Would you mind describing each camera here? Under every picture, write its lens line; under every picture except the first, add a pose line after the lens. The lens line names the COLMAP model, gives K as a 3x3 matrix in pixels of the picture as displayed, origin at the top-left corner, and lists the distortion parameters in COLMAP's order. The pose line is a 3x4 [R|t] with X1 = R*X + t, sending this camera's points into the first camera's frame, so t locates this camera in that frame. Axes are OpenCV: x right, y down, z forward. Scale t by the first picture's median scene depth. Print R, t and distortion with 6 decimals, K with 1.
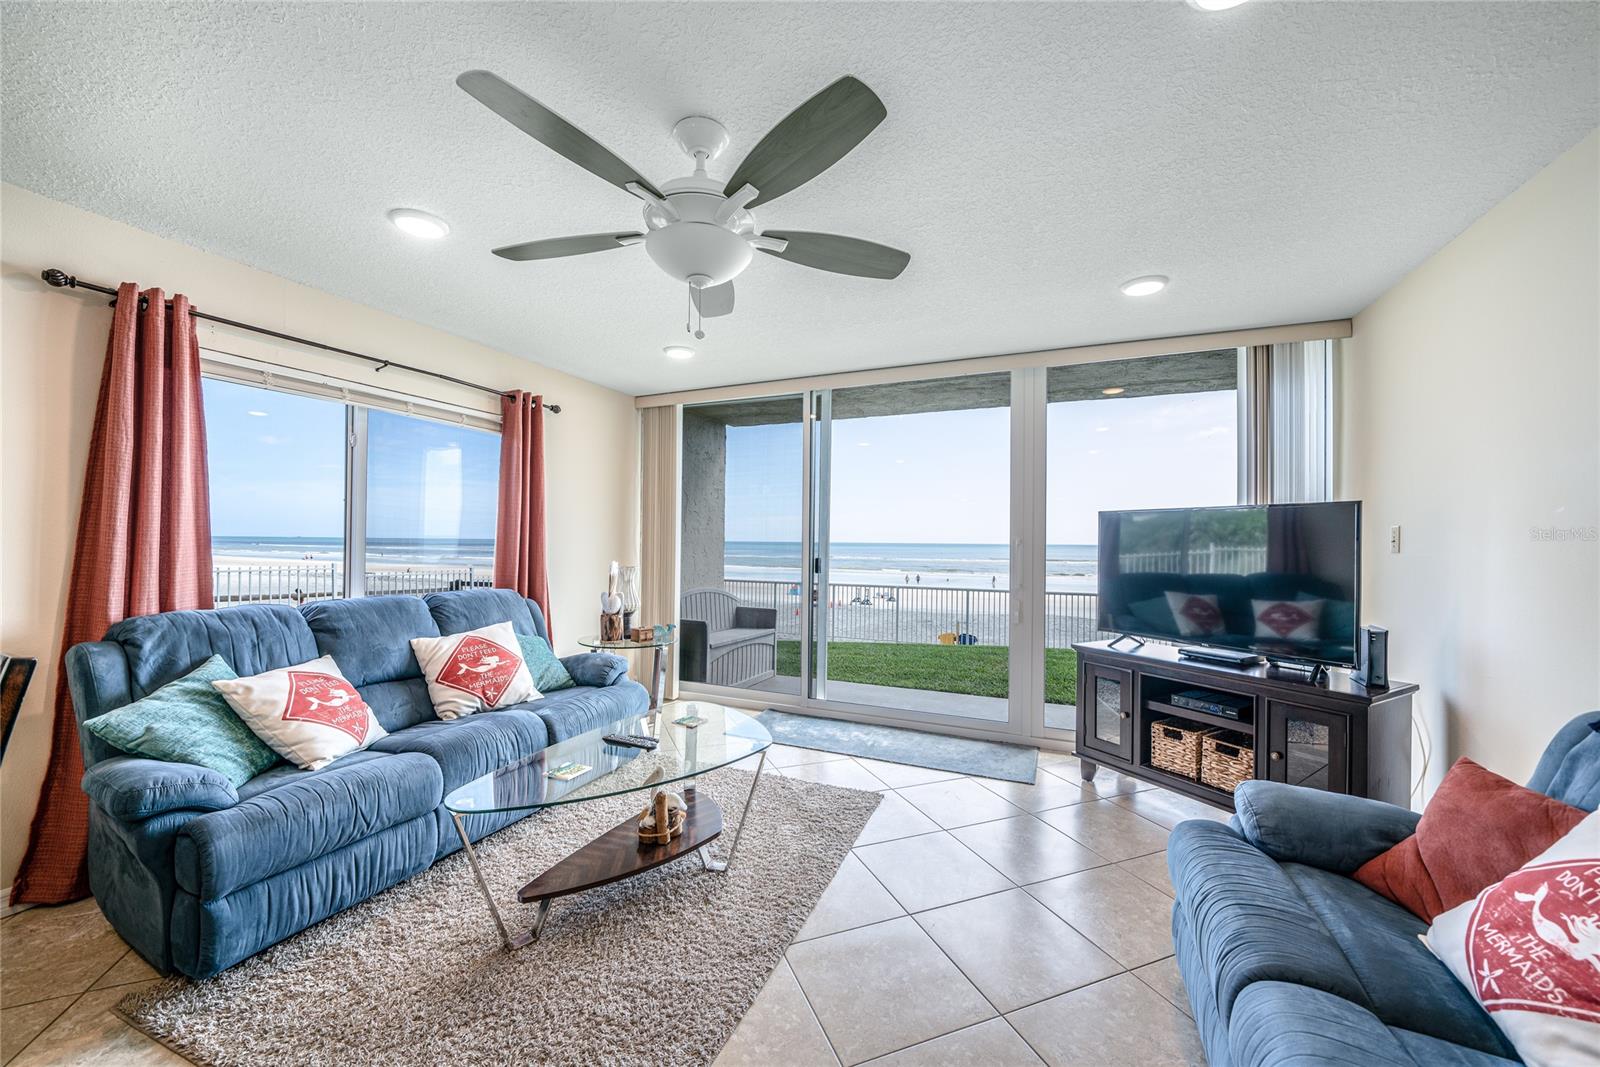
lens RADIAL K [[605.0, 0, 789.7], [0, 605.0, 532.5], [0, 0, 1]] dist [-0.009120, 0.002612]
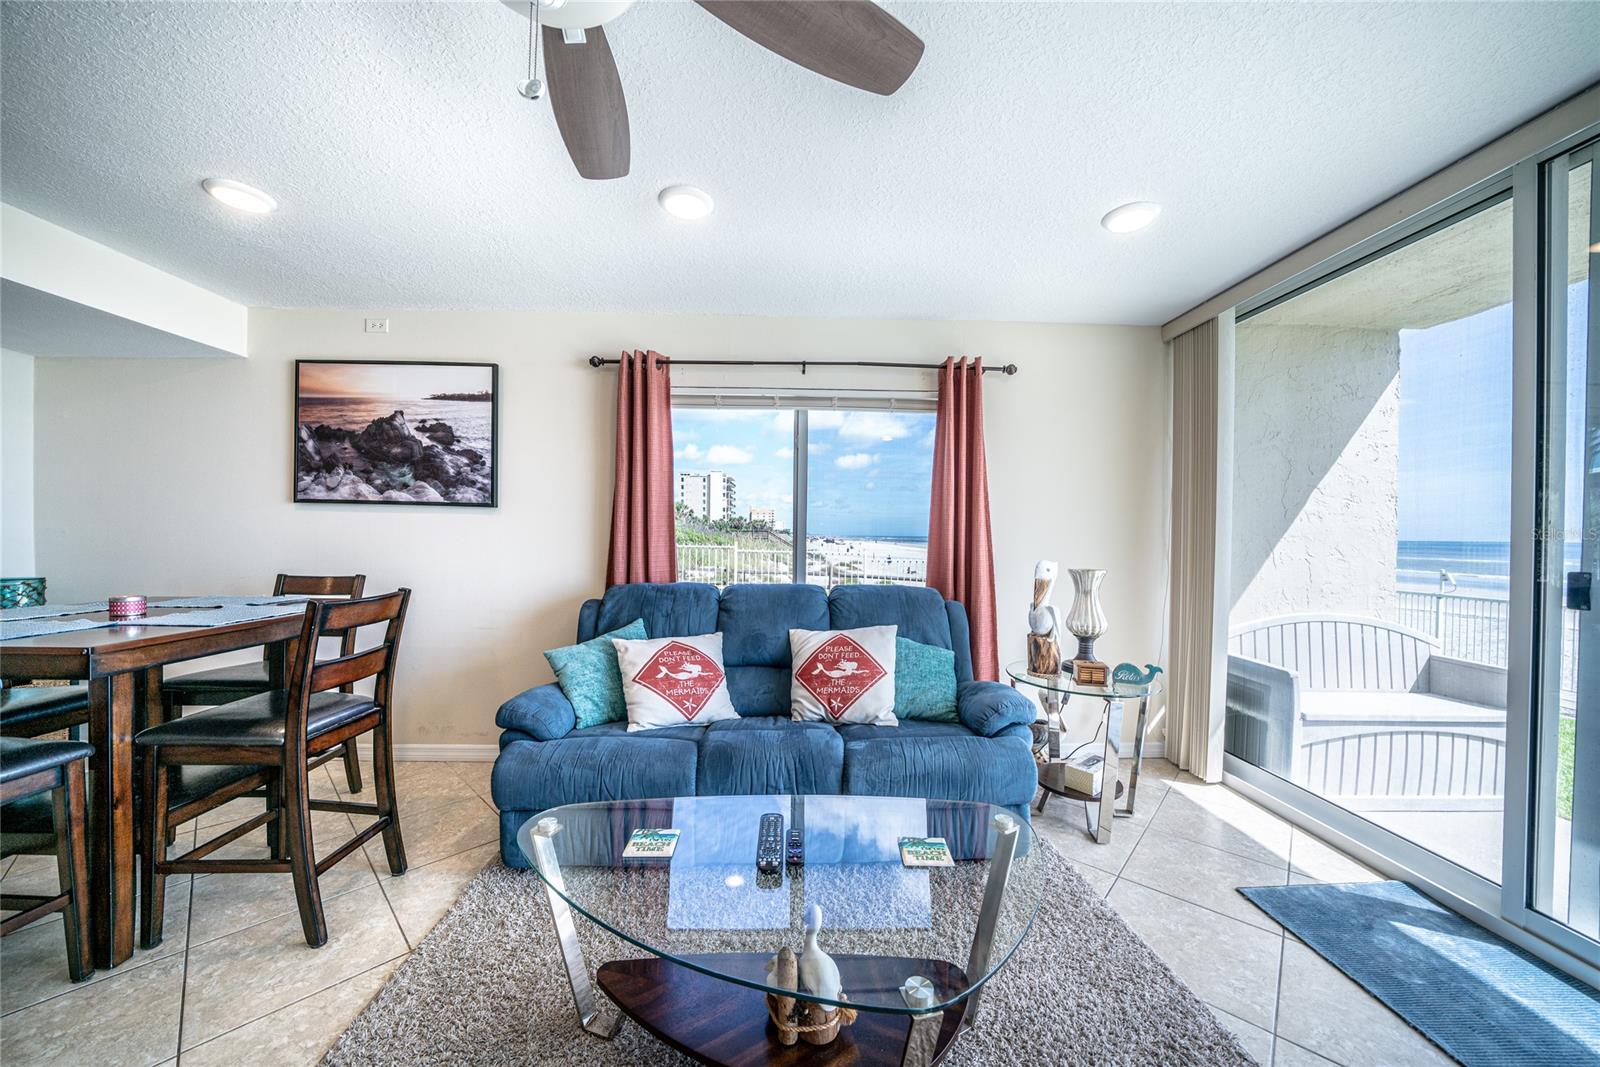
lens RADIAL K [[539.6, 0, 793.6], [0, 539.6, 542.7], [0, 0, 1]] dist [-0.019510, 0.000078]
pose [[0.451580, -0.000985, -0.892230, 0.181385], [0.007611, 0.999967, 0.002748, 0.033192], [0.892198, -0.008032, 0.451573, 0.628501]]
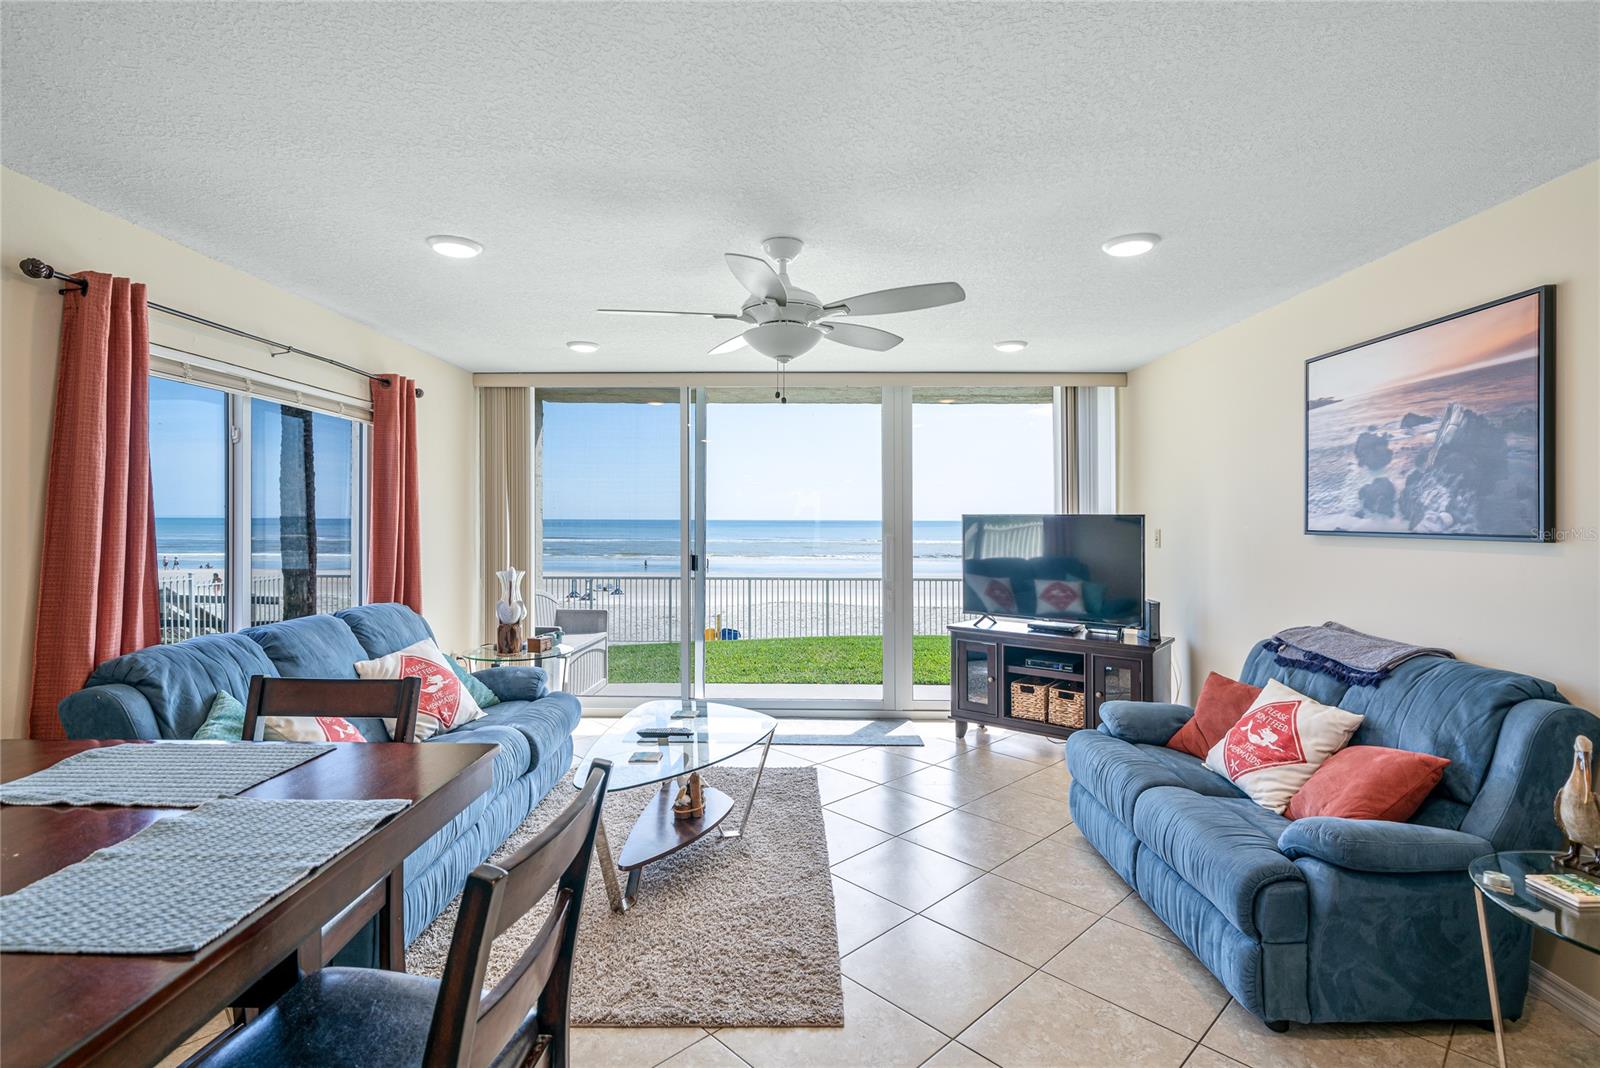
lens RADIAL K [[770.4, 0, 773.2], [0, 770.4, 501.7], [0, 0, 1]] dist [0.011786, -0.000329]
pose [[0.924429, 0.001244, 0.381353, -0.509694], [0.000545, 0.999989, -0.004583, -0.063556], [-0.381355, 0.004444, 0.924418, -0.334961]]
